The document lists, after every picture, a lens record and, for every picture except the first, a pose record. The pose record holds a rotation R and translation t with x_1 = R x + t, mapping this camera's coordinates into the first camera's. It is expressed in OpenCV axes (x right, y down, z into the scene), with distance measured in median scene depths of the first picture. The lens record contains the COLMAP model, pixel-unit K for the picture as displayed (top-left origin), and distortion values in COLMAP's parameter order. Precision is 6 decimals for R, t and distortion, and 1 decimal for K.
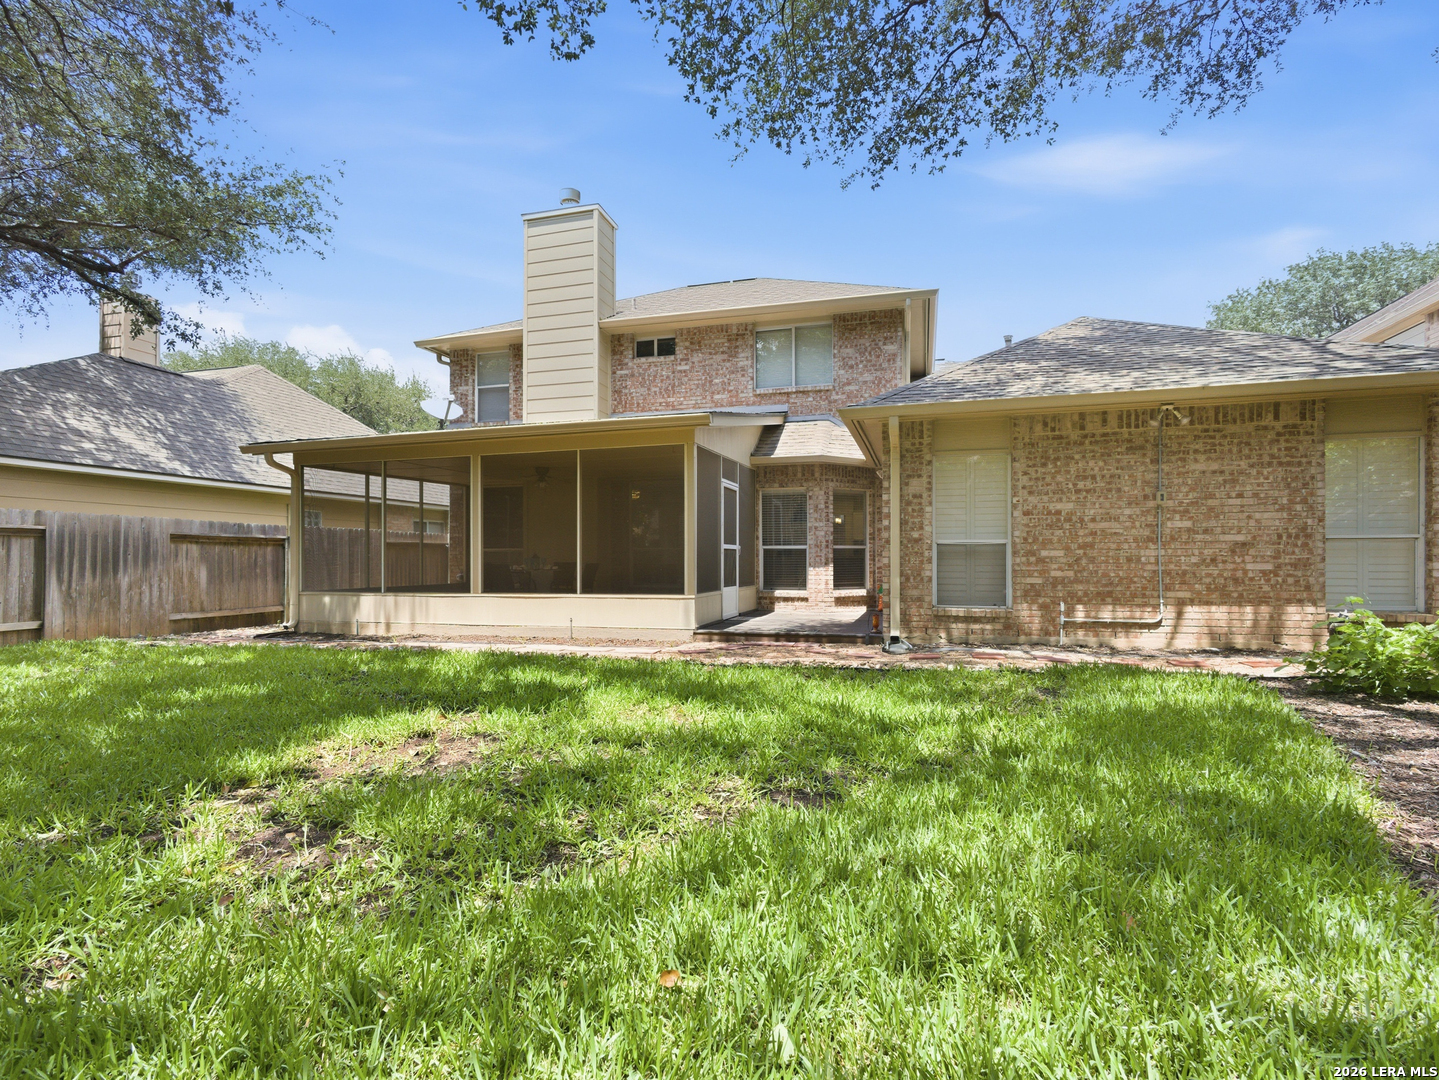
lens RADIAL K [[744.6, 0, 718.8], [0, 744.6, 559.9], [0, 0, 1]] dist [0.000227, 0.000908]
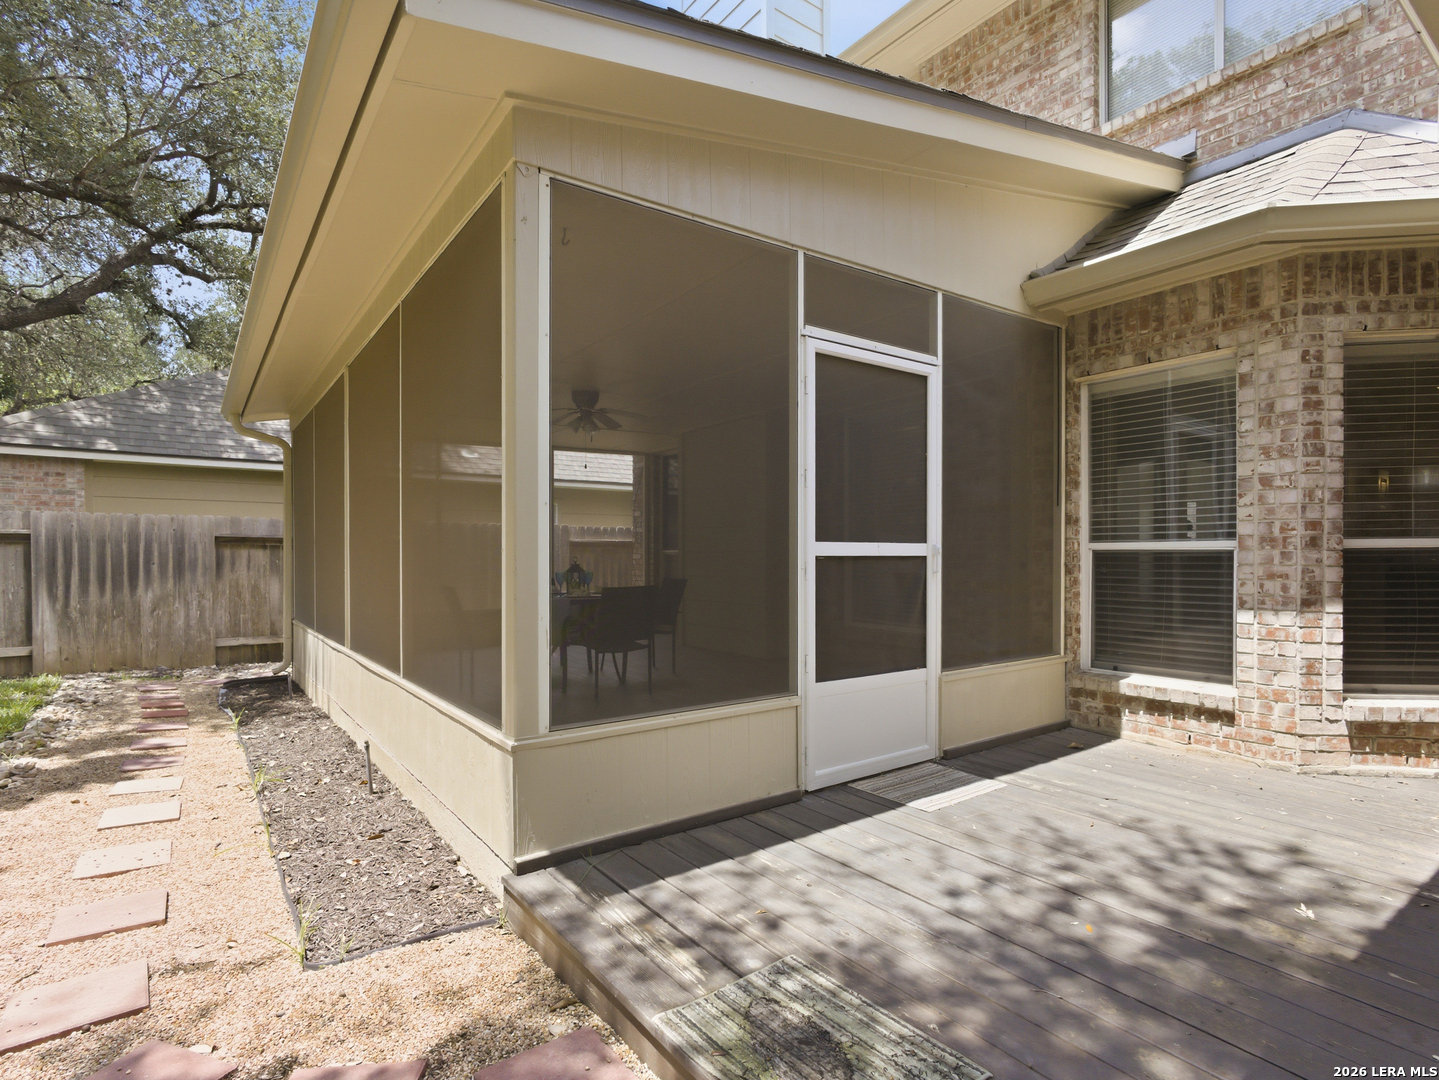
lens RADIAL K [[744.6, 0, 718.8], [0, 744.6, 559.9], [0, 0, 1]] dist [0.000227, 0.000908]
pose [[0.788998, 0.003594, -0.614385, 0.158267], [0.001707, 0.999966, 0.008042, -0.015932], [0.614393, -0.007394, 0.788965, 0.711984]]
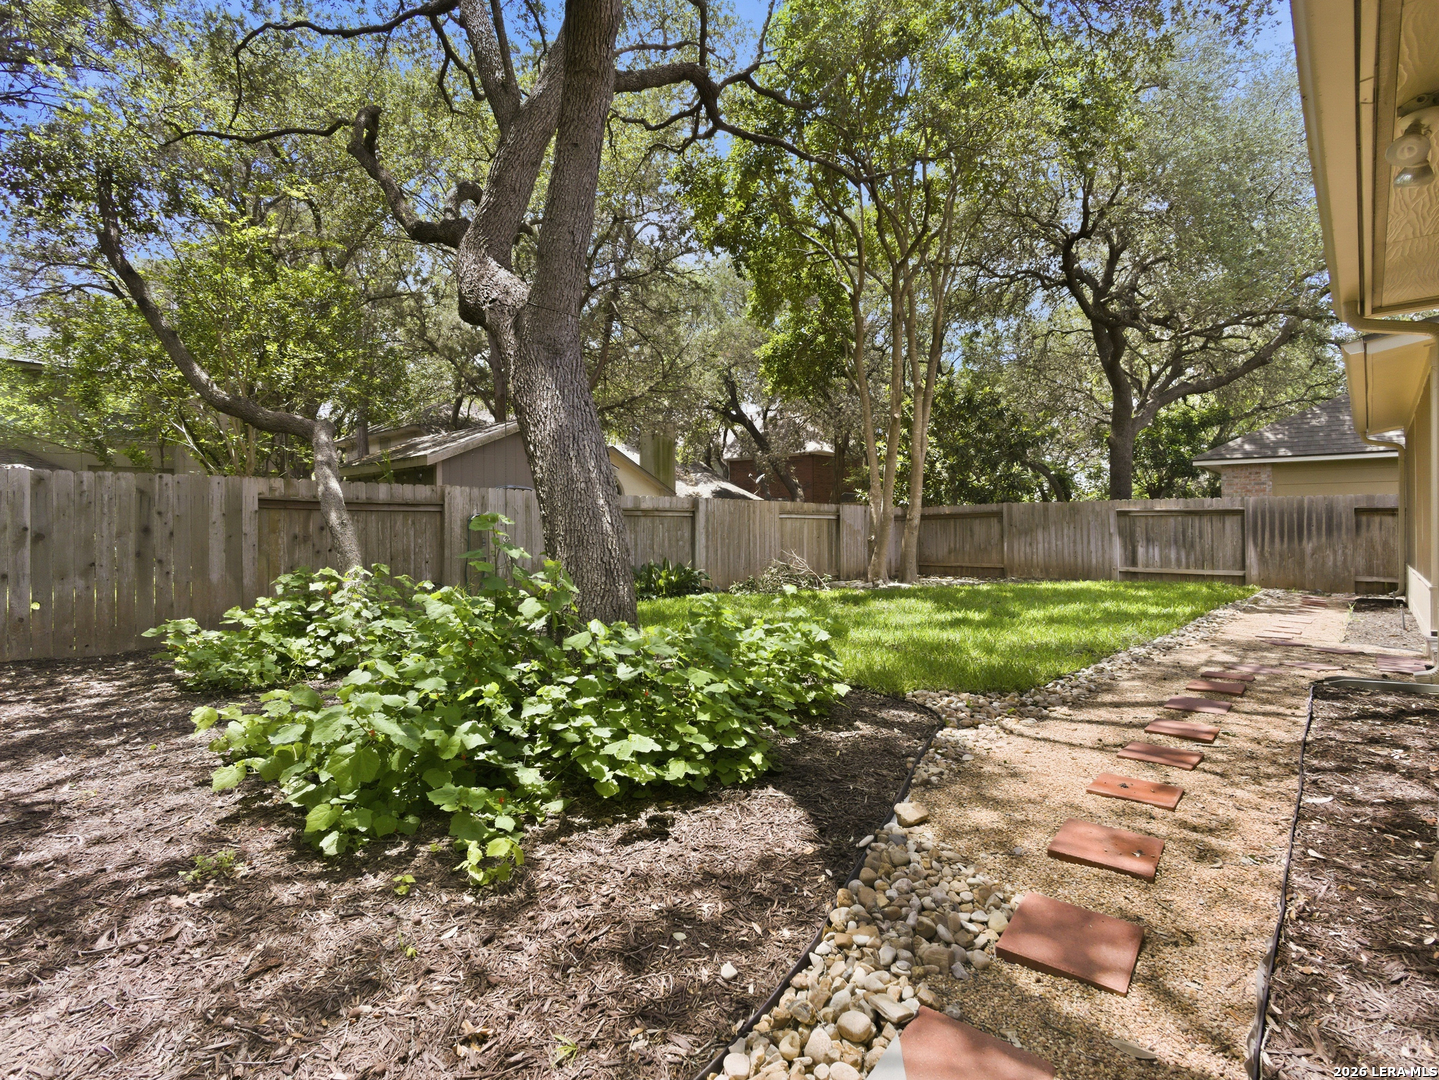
lens RADIAL K [[738.5, 0, 711.1], [0, 738.5, 517.9], [0, 0, 1]] dist [-0.000457, 0.001044]
pose [[-0.427278, -0.009339, -0.904072, 0.763945], [0.001917, 0.999935, -0.011235, -0.008309], [0.904118, -0.006533, -0.427233, 0.579704]]
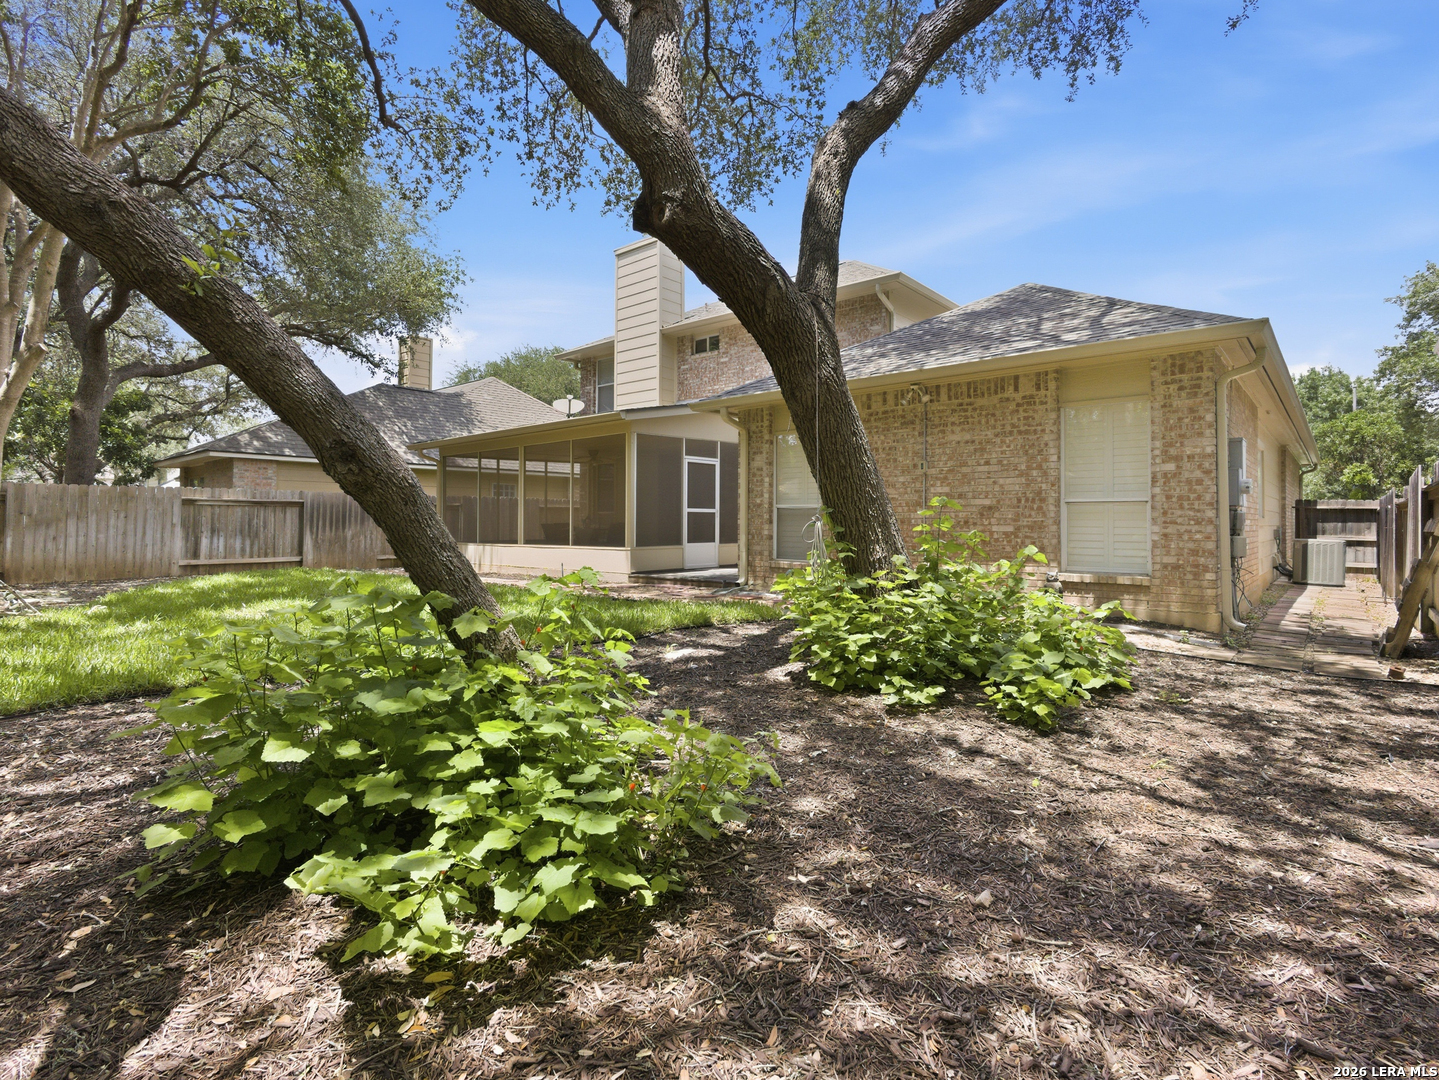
lens RADIAL K [[738.5, 0, 711.1], [0, 738.5, 517.9], [0, 0, 1]] dist [-0.000457, 0.001044]
pose [[0.905345, 0.000176, -0.424677, 0.550611], [-0.001271, 0.999997, -0.002295, -0.002315], [0.424675, 0.002618, 0.905342, -0.100758]]
